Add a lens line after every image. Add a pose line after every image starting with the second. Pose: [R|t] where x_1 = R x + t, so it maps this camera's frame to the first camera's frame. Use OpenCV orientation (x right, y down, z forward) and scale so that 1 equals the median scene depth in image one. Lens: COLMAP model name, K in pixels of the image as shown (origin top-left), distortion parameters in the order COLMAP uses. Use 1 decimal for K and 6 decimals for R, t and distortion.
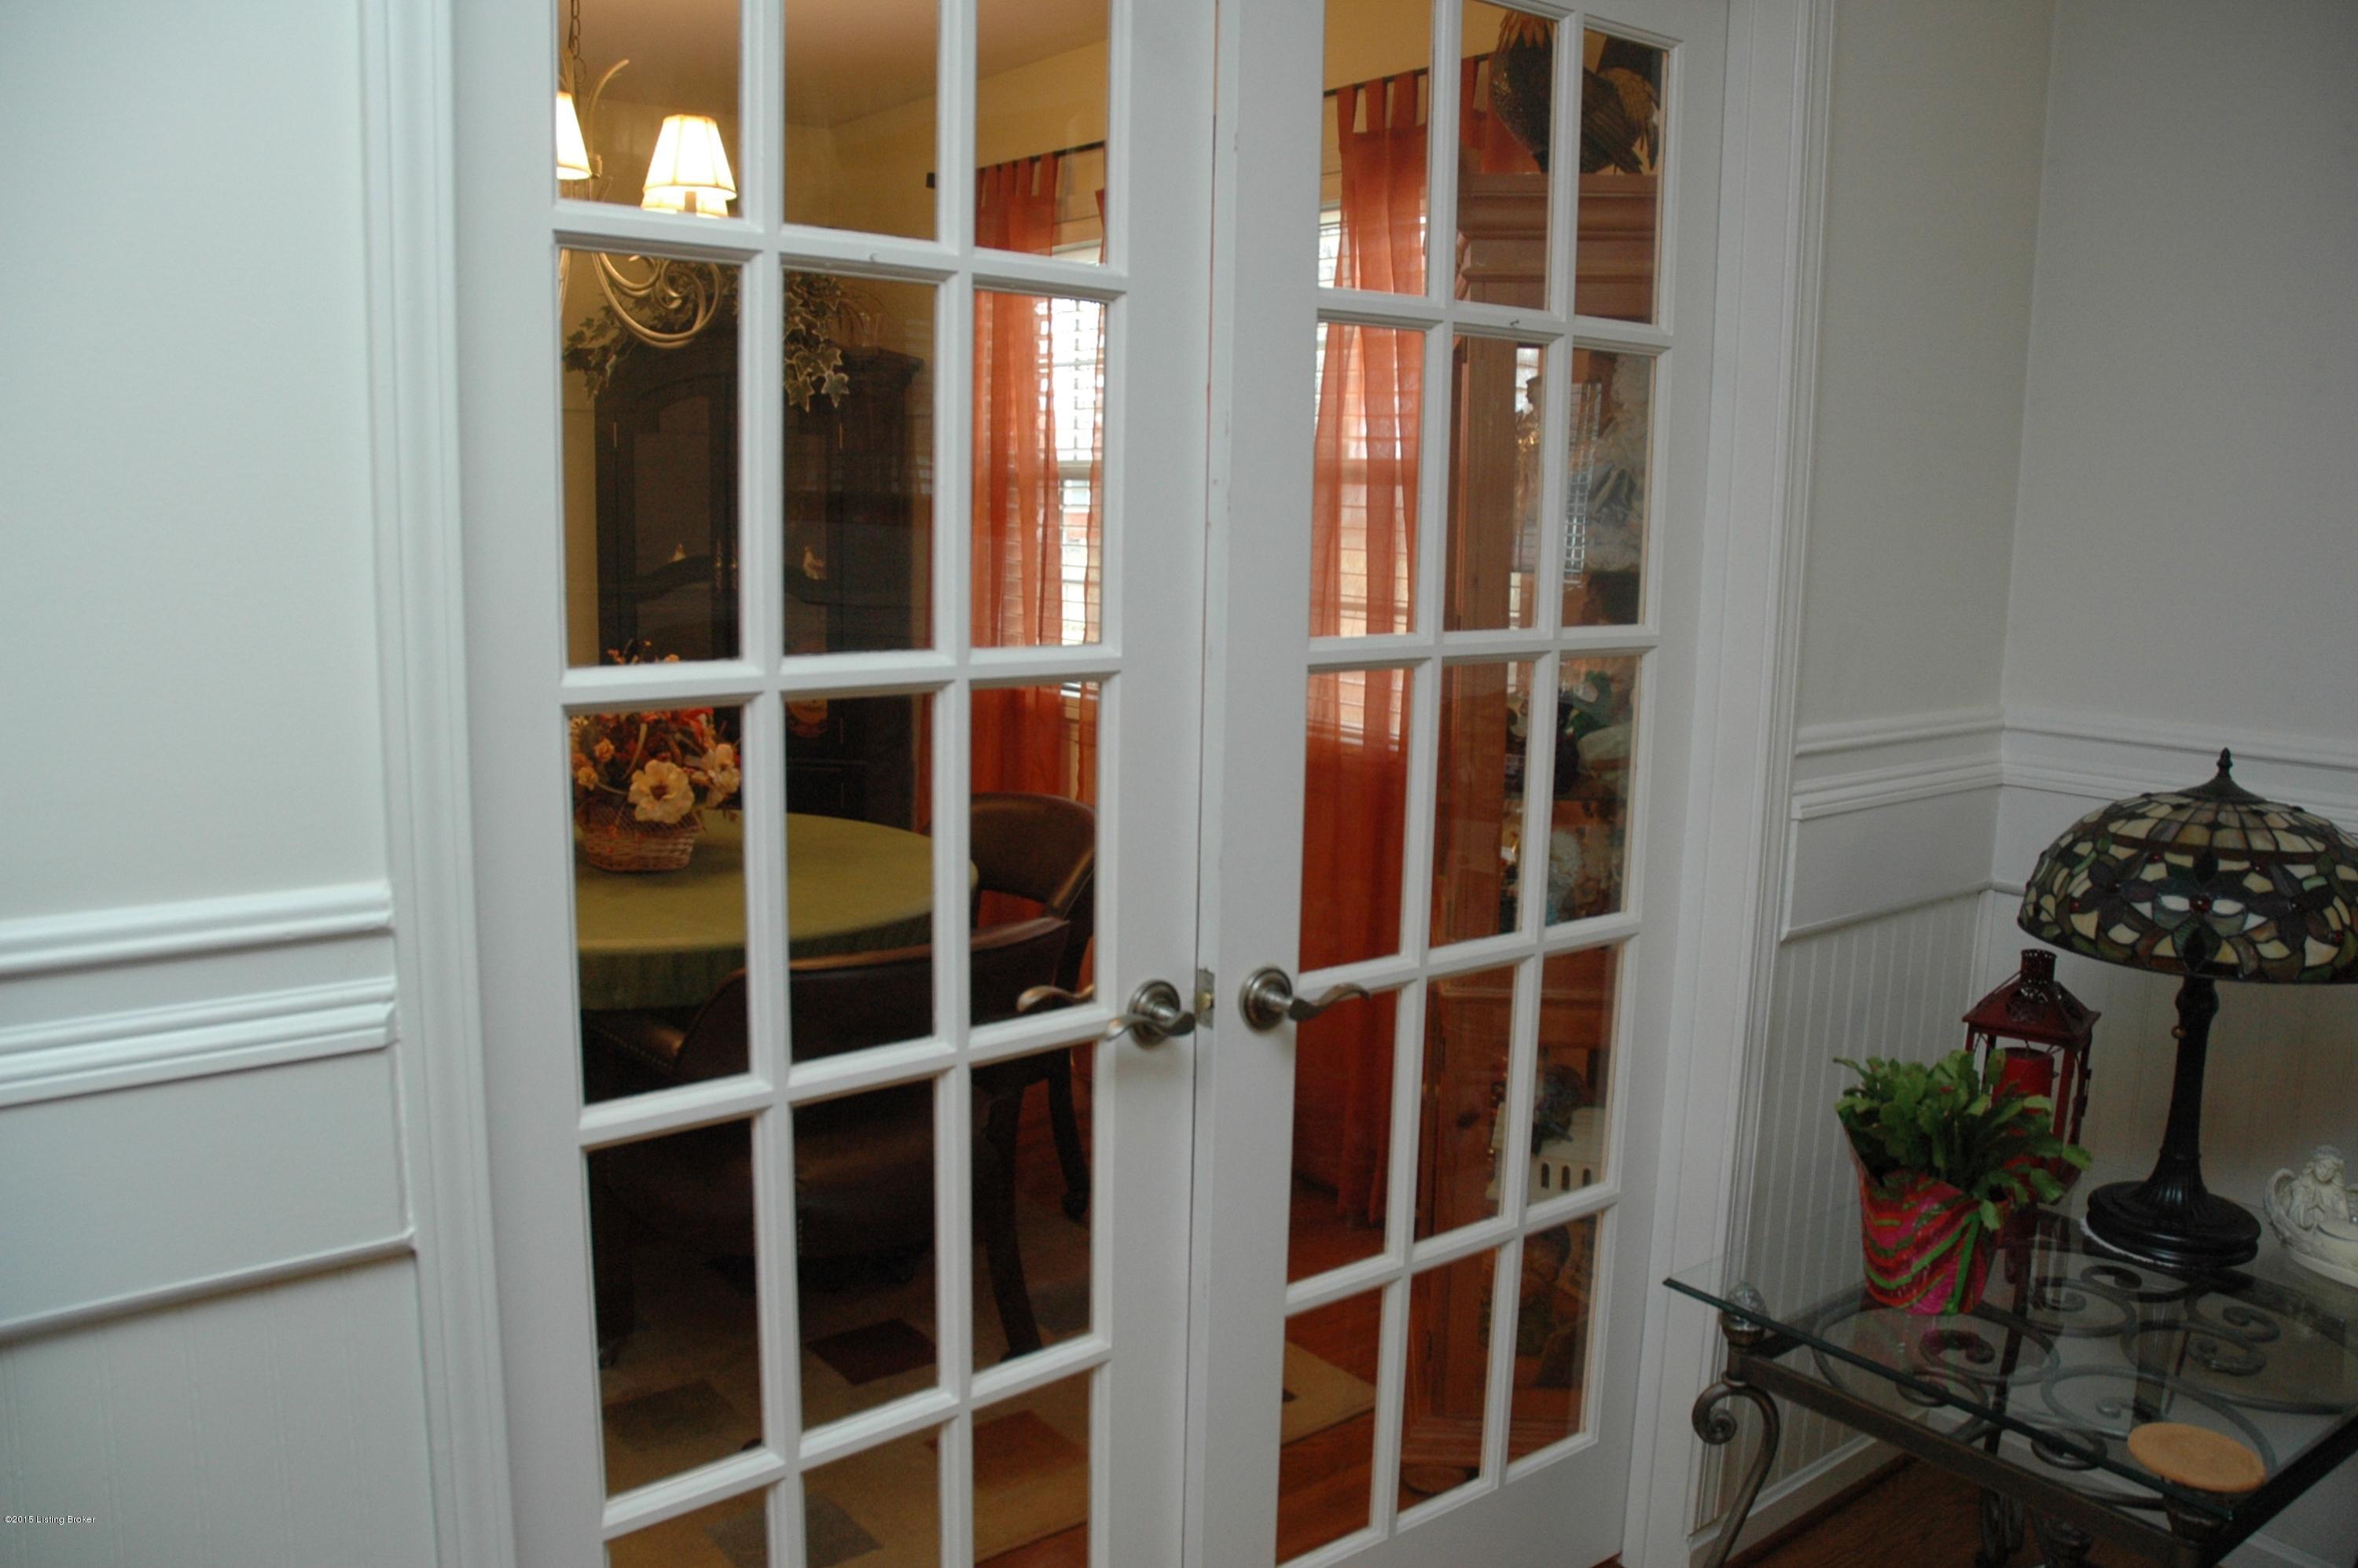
lens RADIAL K [[1883.4, 0, 1177.7], [0, 1883.4, 791.0], [0, 0, 1]] dist [-0.151057, 0.011816]
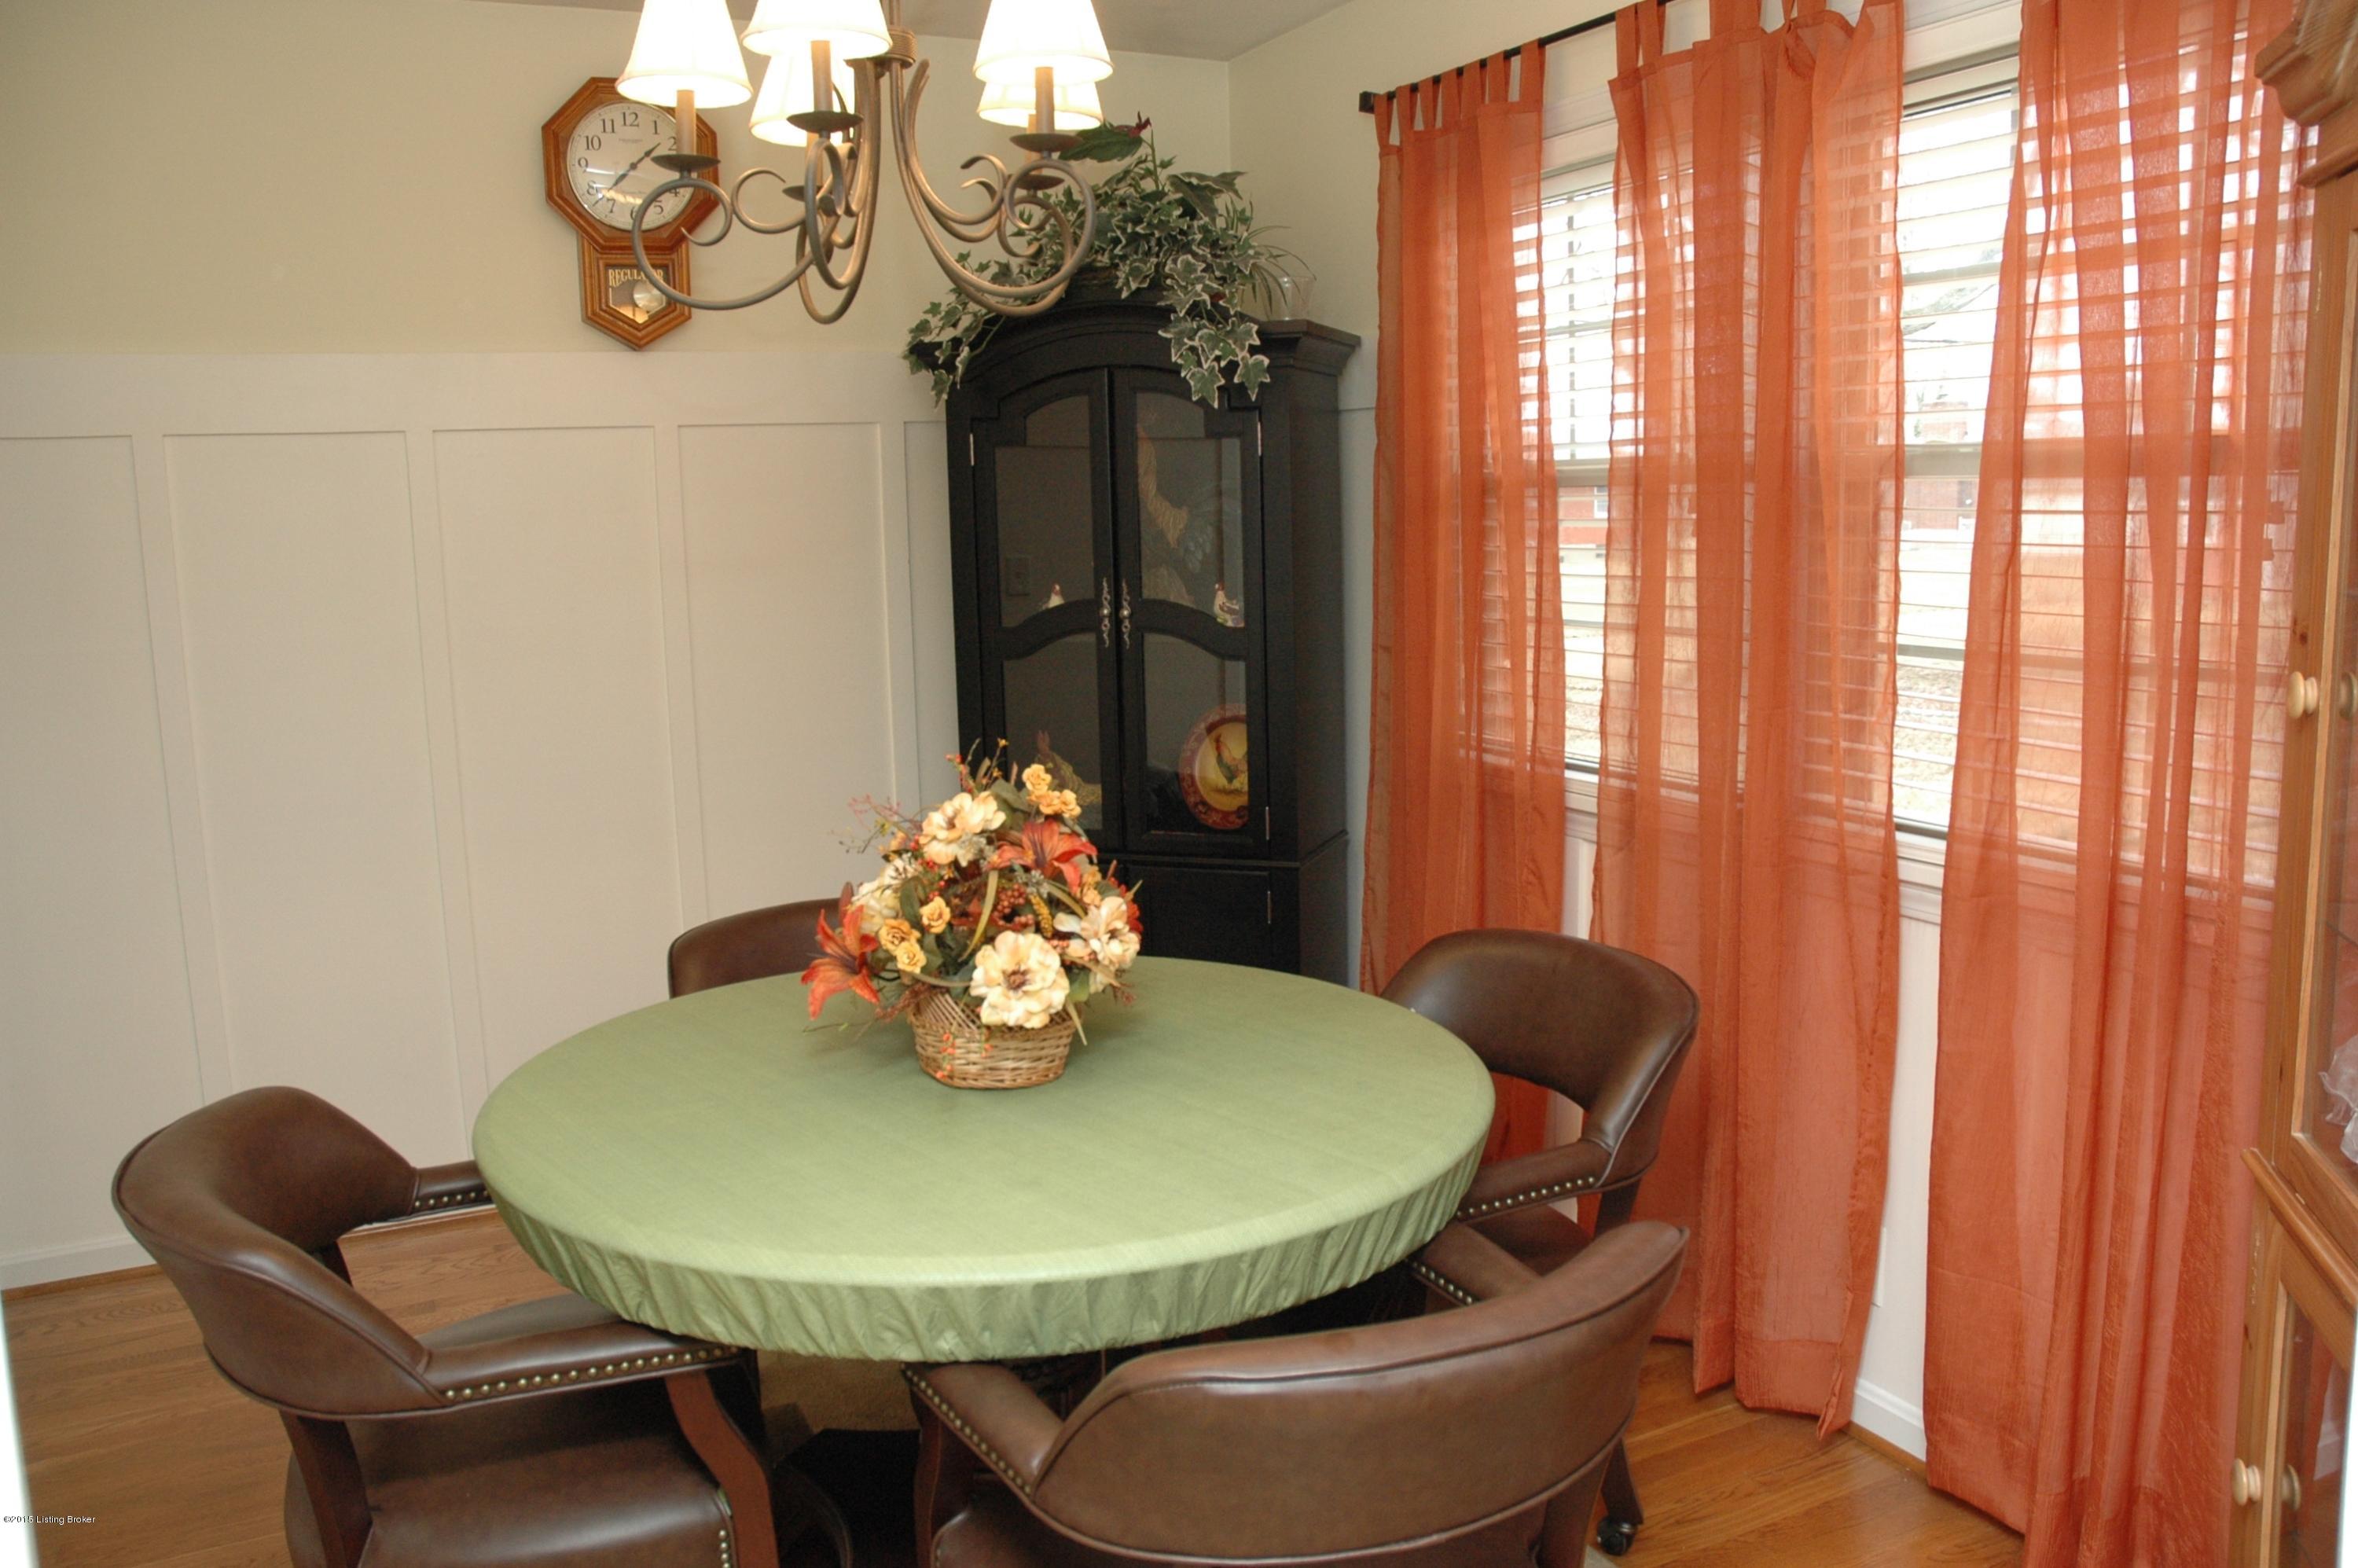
lens RADIAL K [[1883.4, 0, 1176.0], [0, 1883.4, 776.3], [0, 0, 1]] dist [-0.151057, 0.011816]
pose [[0.978027, -0.015615, -0.207893, -0.059915], [0.012797, 0.999807, -0.014892, -0.043666], [0.208086, 0.011904, 0.978038, 0.257539]]
